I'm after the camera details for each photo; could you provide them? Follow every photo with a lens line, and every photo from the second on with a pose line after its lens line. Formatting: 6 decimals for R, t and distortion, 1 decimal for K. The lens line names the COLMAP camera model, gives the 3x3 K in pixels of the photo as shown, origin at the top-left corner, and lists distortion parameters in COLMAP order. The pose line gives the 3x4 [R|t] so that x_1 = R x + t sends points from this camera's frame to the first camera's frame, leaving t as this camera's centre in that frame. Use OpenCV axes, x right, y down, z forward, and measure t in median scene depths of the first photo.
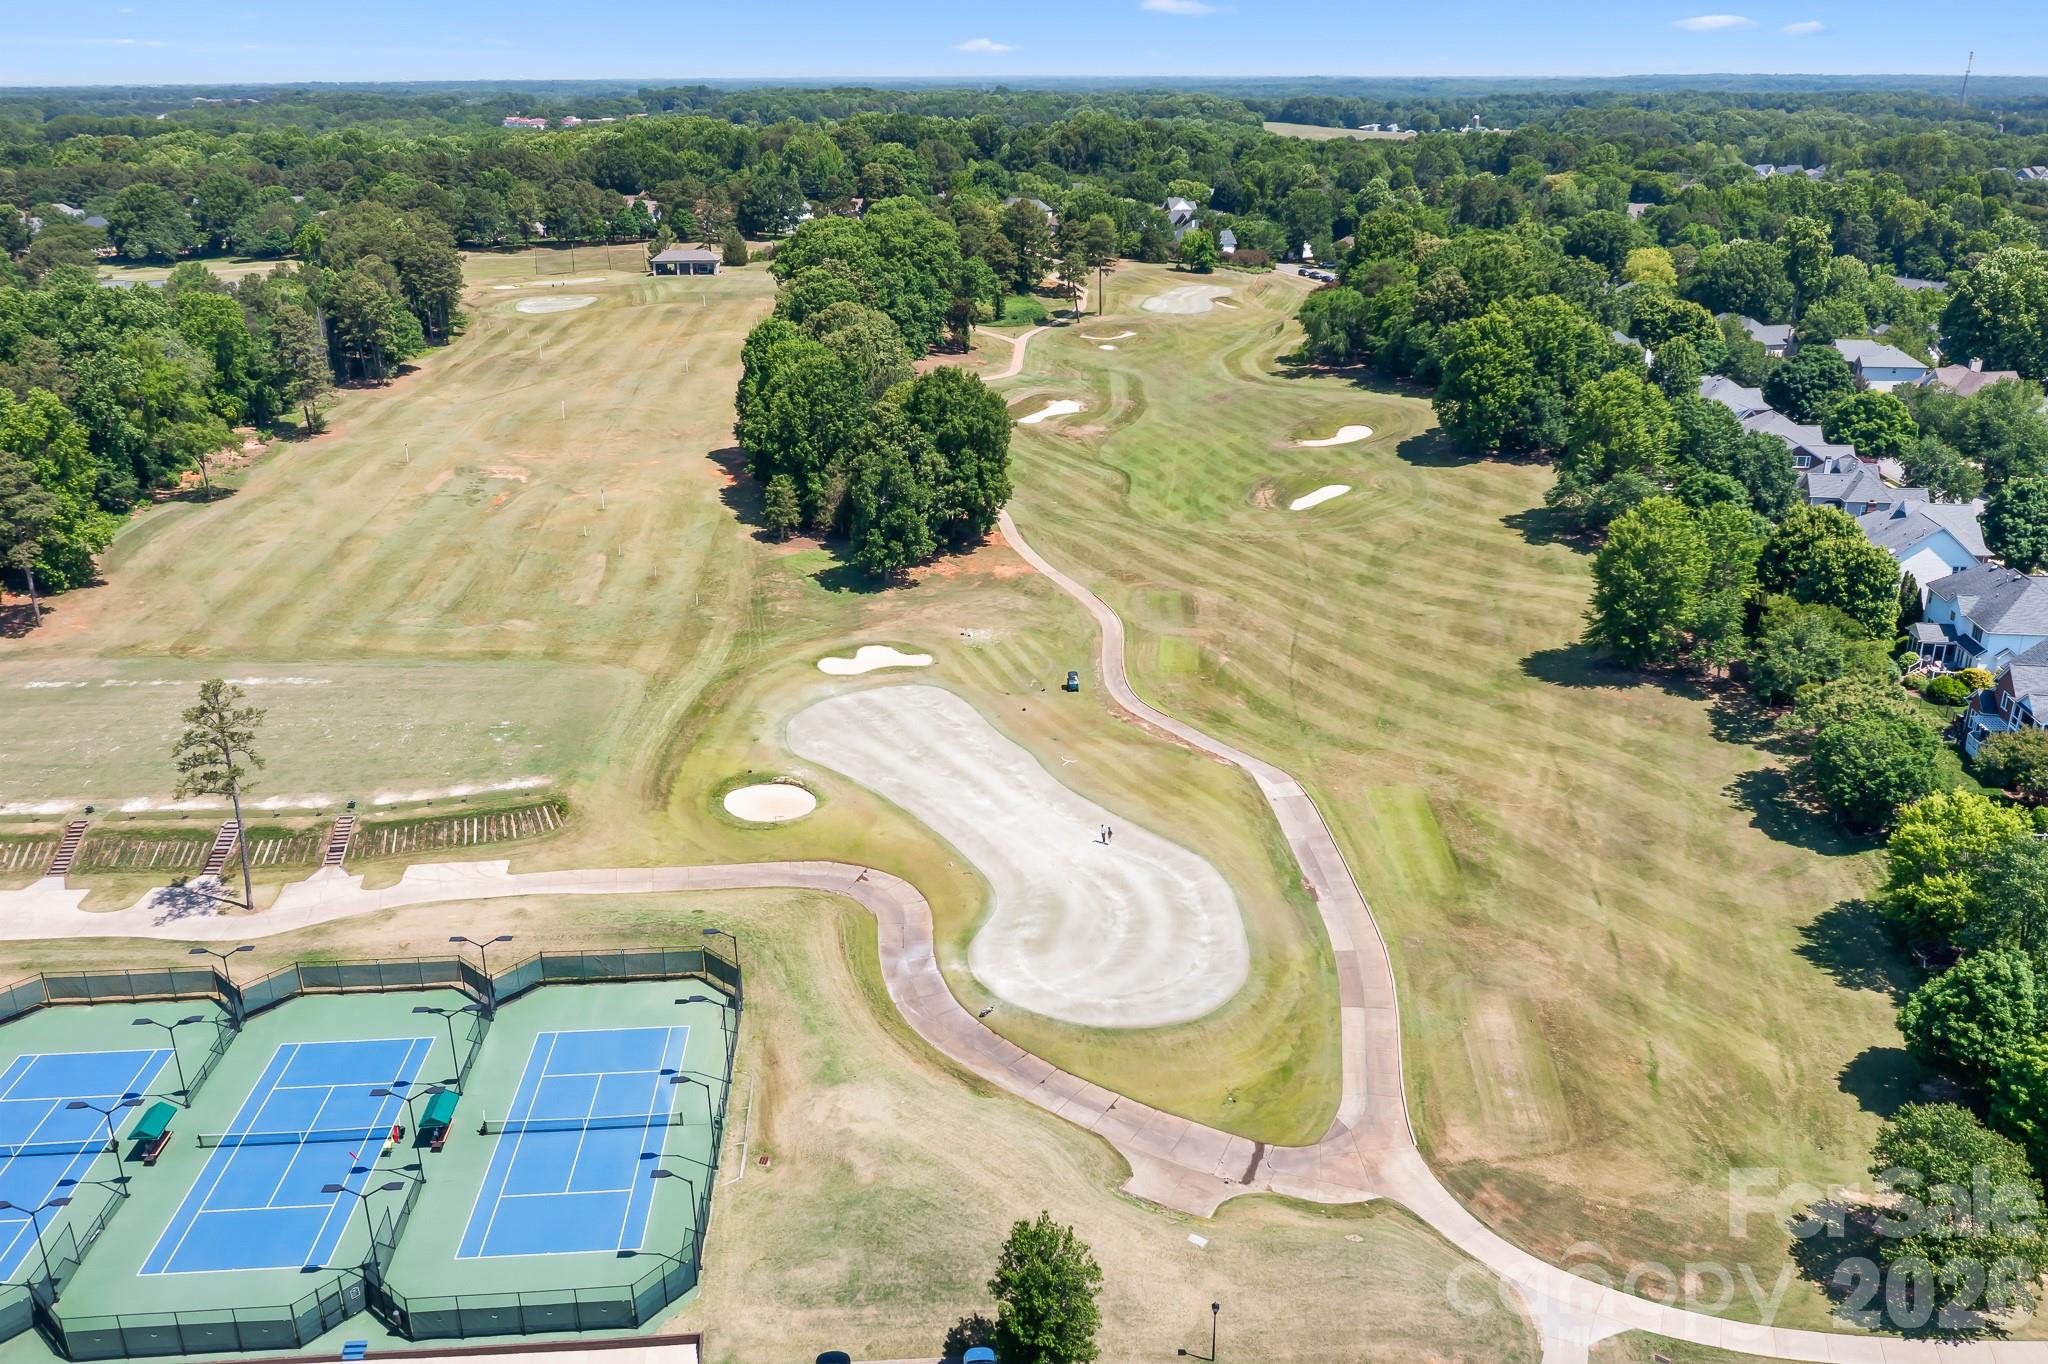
lens RADIAL K [[1589.1, 0, 1019.4], [0, 1589.1, 688.9], [0, 0, 1]] dist [-0.010207, -0.000876]
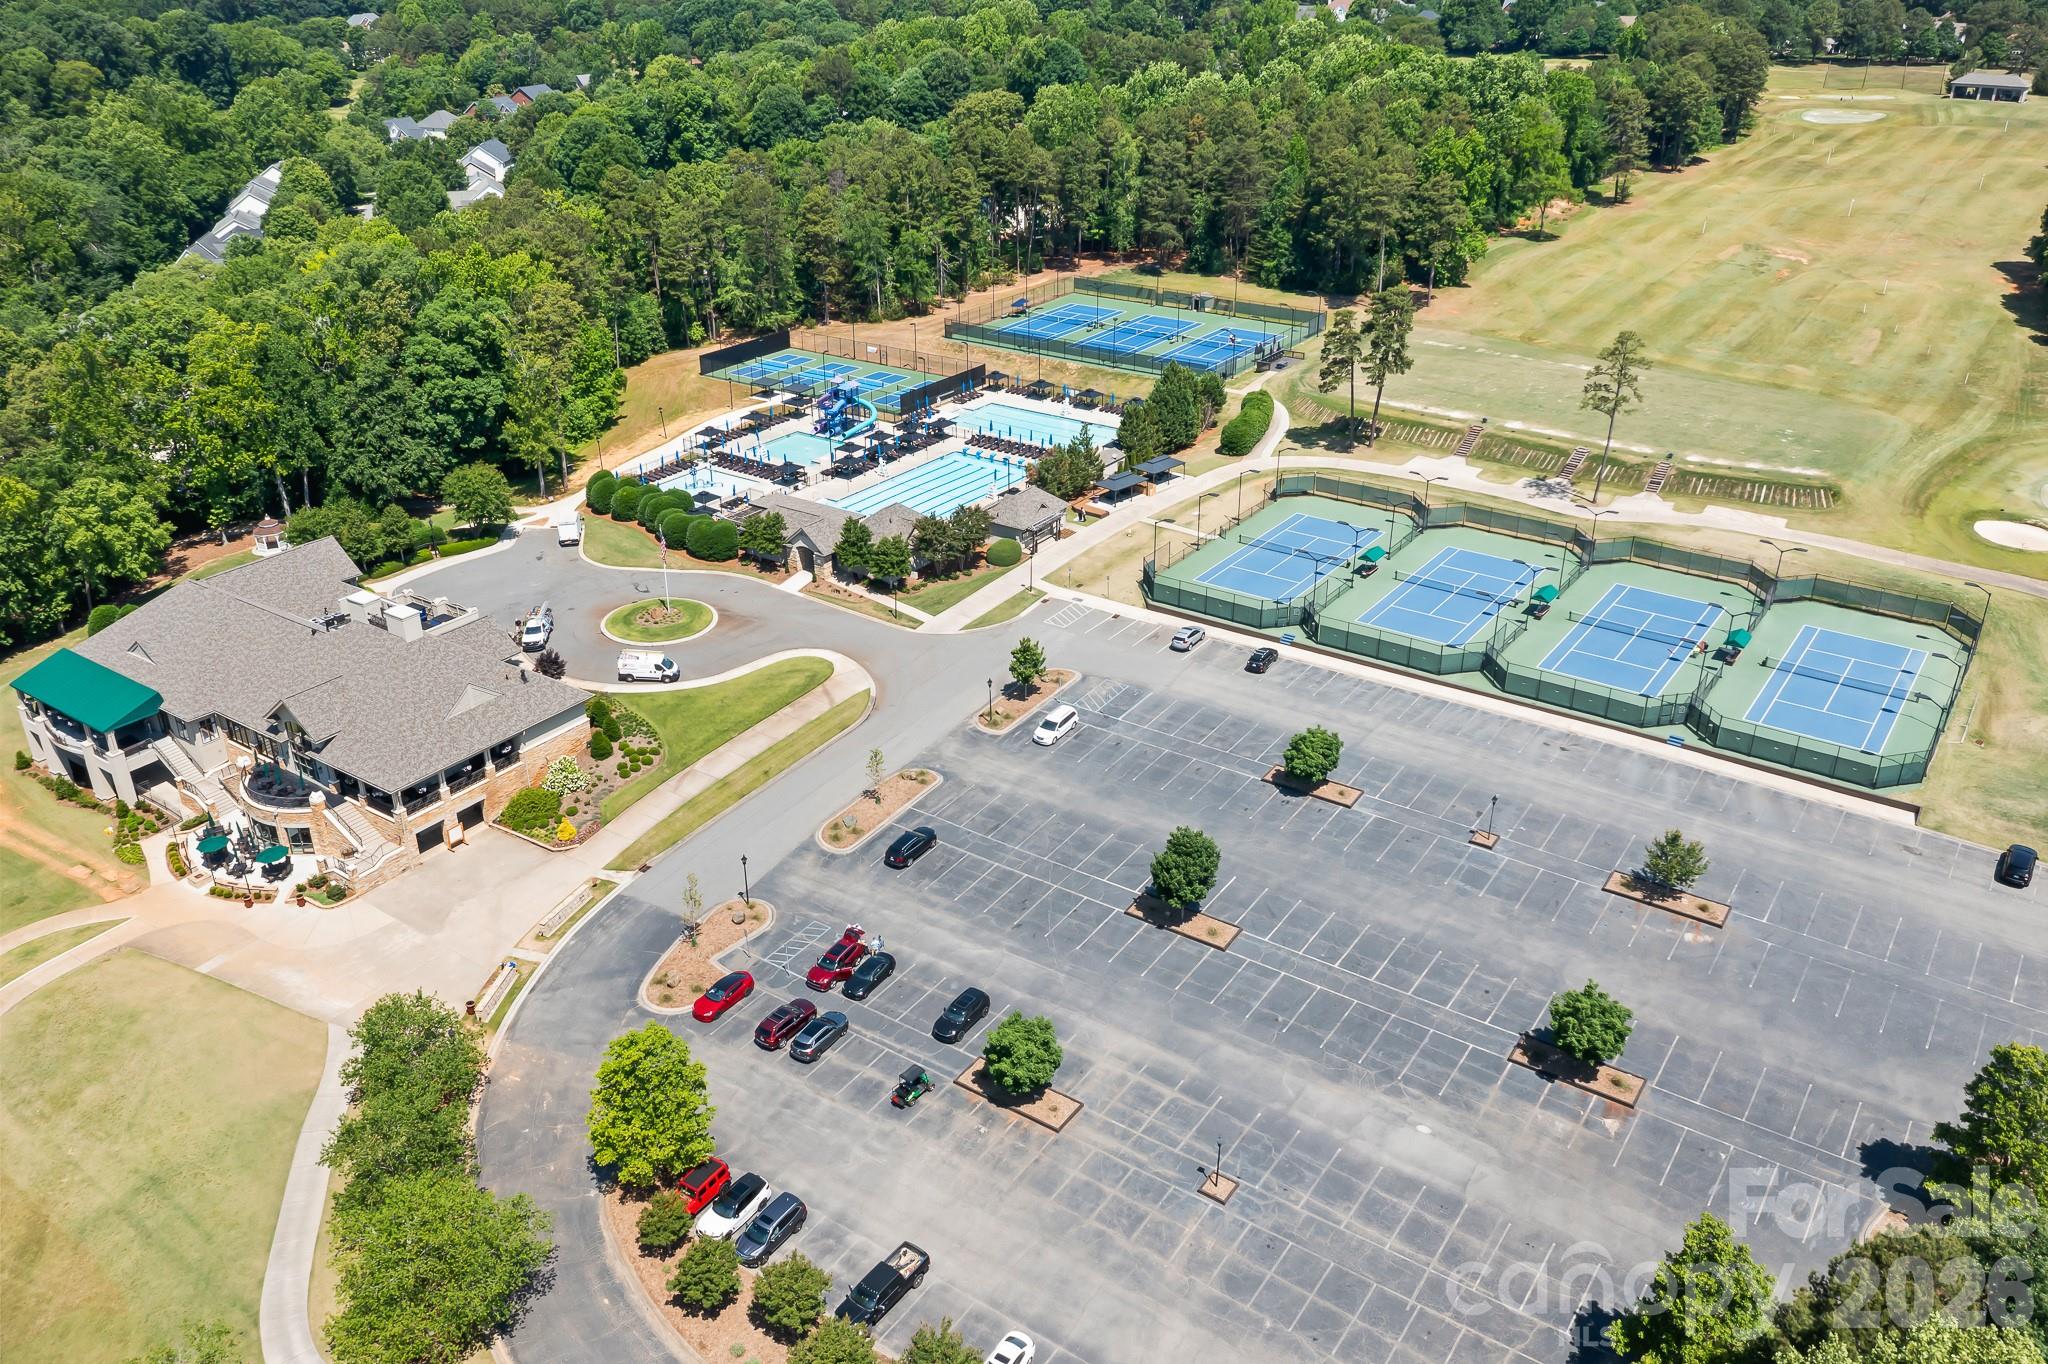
lens RADIAL K [[1589.1, 0, 1019.4], [0, 1589.1, 688.9], [0, 0, 1]] dist [-0.010207, -0.000876]
pose [[0.769536, 0.287606, -0.570173, -0.023072], [-0.229475, 0.957745, 0.173393, 0.126800], [0.595949, -0.002591, 0.803018, -0.317952]]
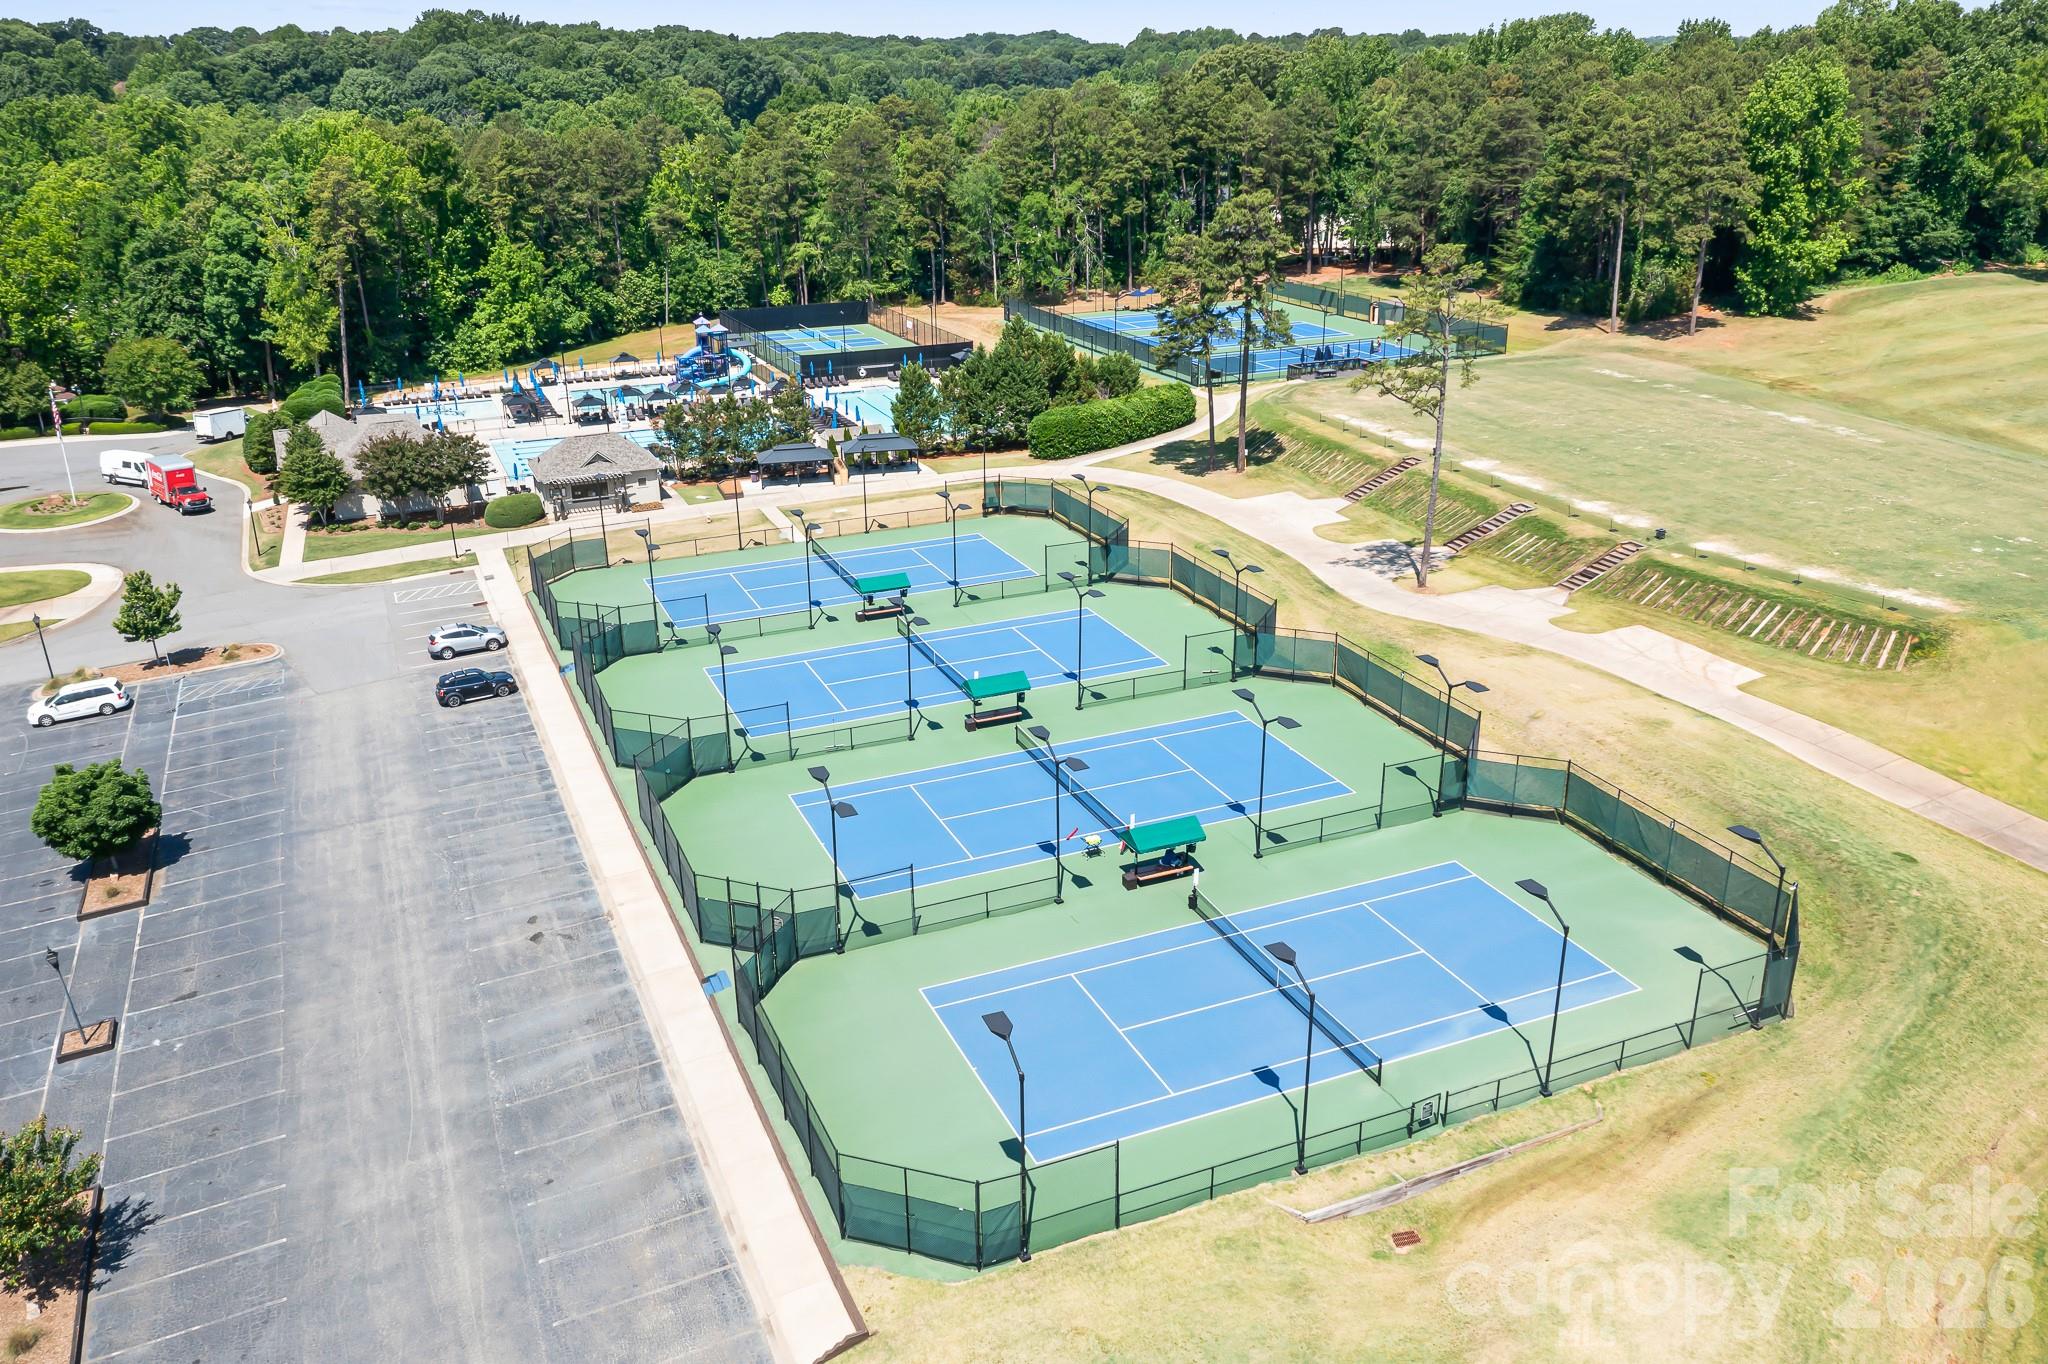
lens RADIAL K [[1618.4, 0, 1031.6], [0, 1618.4, 648.6], [0, 0, 1]] dist [-0.000768, -0.004558]
pose [[0.320801, 0.326219, -0.889195, 0.095690], [-0.332571, 0.917834, 0.216742, 0.047331], [0.886839, 0.226190, 0.402933, 0.410583]]
